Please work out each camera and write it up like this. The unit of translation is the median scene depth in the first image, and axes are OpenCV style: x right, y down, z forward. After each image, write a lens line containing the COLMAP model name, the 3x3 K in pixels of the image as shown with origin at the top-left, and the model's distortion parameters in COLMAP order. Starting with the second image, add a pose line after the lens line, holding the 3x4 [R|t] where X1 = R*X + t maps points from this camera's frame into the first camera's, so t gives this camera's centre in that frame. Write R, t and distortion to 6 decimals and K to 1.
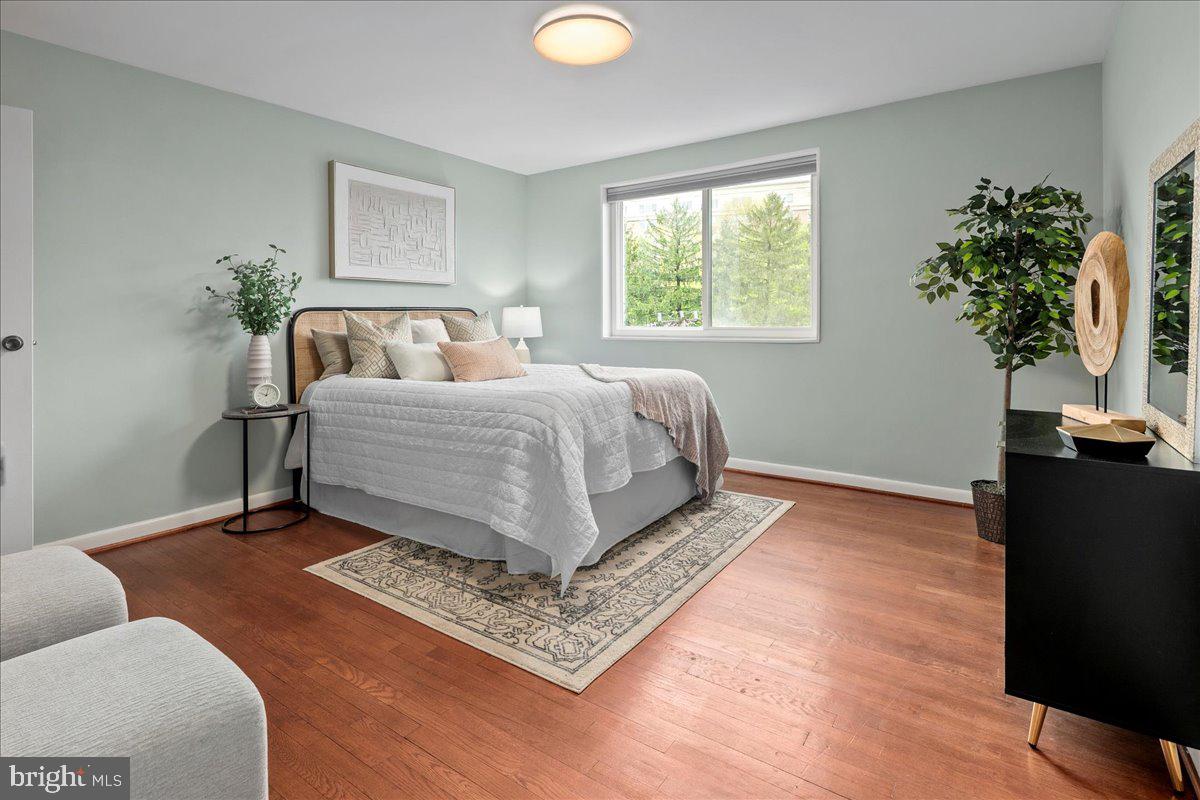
lens RADIAL K [[591.4, 0, 596.1], [0, 591.4, 296.8], [0, 0, 1]] dist [0.002453, -0.001198]
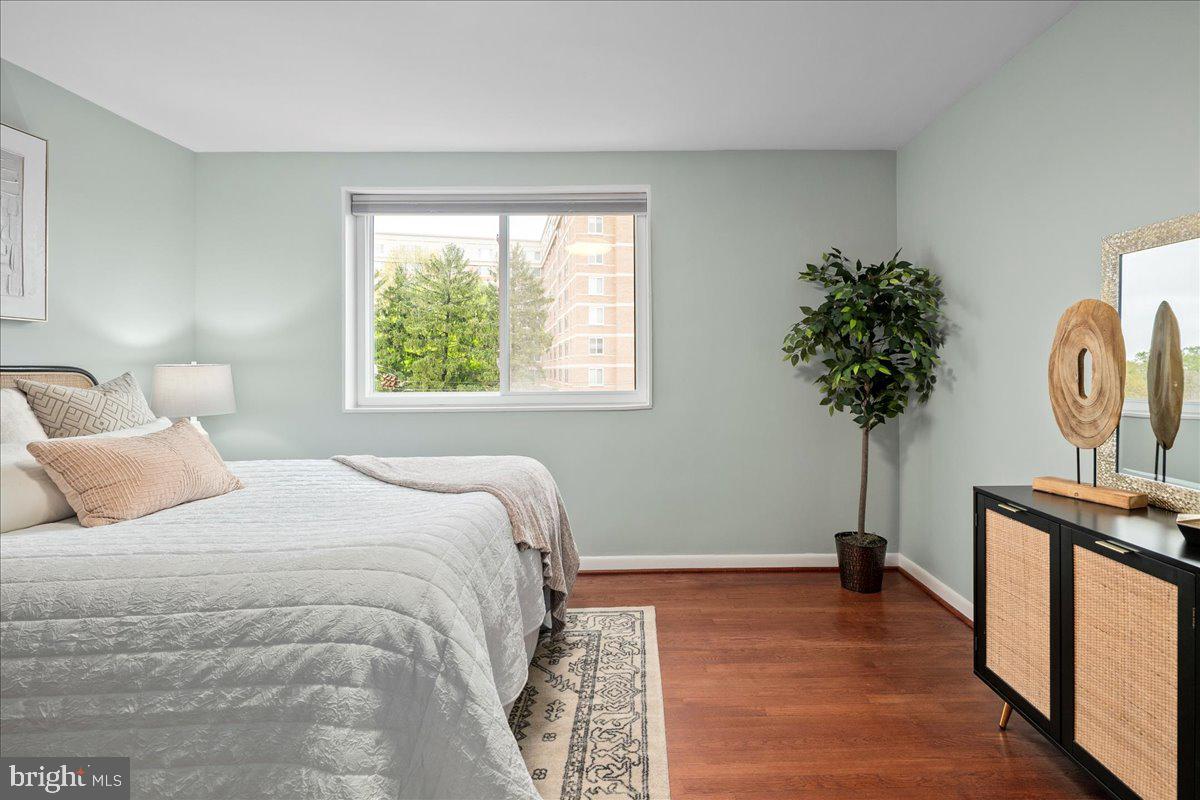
lens RADIAL K [[558.5, 0, 603.3], [0, 558.5, 354.1], [0, 0, 1]] dist [-0.000890, -0.001593]
pose [[0.804439, 0.013610, 0.593879, -0.168325], [-0.019012, 0.999815, 0.002839, -0.004022], [-0.593731, -0.013574, 0.804549, 0.384418]]
